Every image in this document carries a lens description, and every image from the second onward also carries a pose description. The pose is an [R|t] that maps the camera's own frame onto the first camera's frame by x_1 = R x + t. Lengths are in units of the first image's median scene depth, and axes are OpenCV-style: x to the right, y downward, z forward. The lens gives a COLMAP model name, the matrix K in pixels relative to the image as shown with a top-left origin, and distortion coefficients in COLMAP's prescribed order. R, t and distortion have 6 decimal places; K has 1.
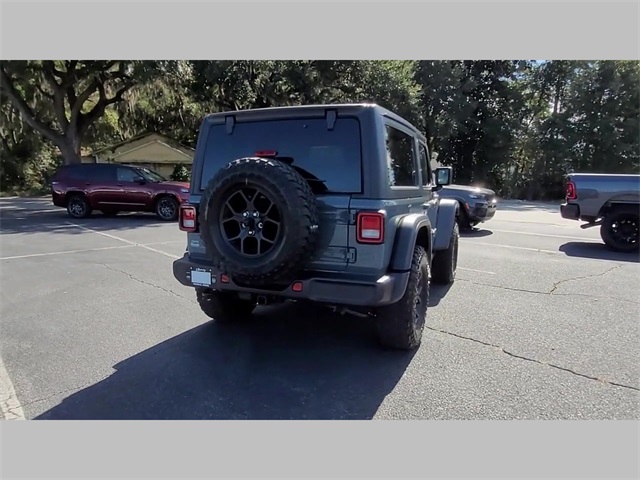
lens RADIAL K [[434.9, 0, 320.0], [0, 434.9, 240.0], [0, 0, 1]] dist [-0.008999, -0.005236]
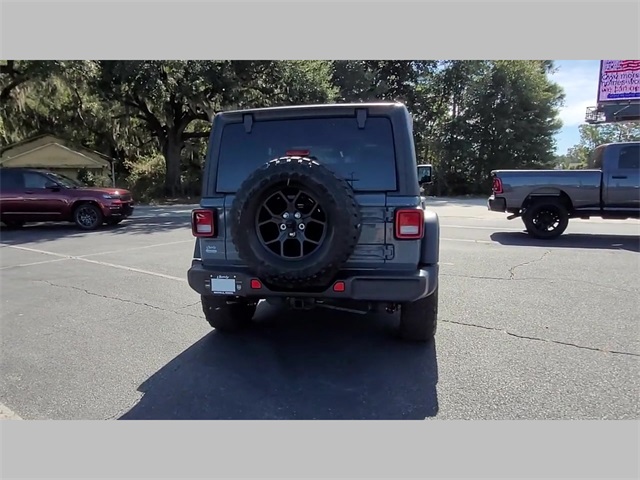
lens RADIAL K [[434.9, 0, 320.0], [0, 434.9, 240.0], [0, 0, 1]] dist [-0.008999, -0.005236]
pose [[0.978230, -0.049737, 0.201474, -0.268277], [0.050347, 0.998730, 0.002096, -0.003108], [-0.201323, 0.008093, 0.979492, 0.034007]]
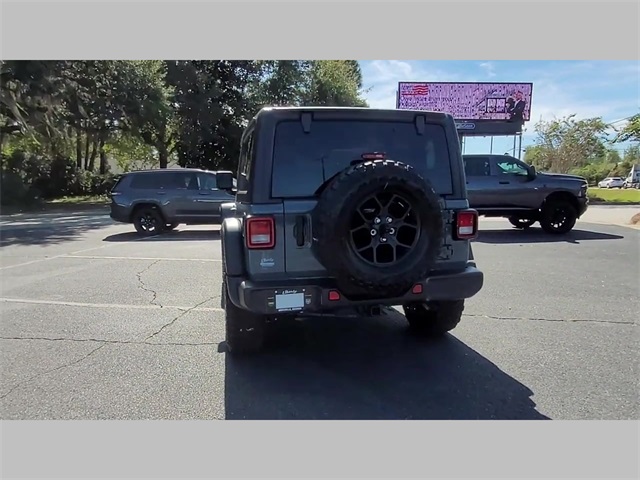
lens RADIAL K [[434.2, 0, 322.4], [0, 434.2, 241.1], [0, 0, 1]] dist [-0.010133, -0.000886]
pose [[0.804851, -0.095779, 0.585697, -0.747338], [0.099952, 0.994670, 0.025307, -0.046865], [-0.585000, 0.038174, 0.810135, 0.289418]]
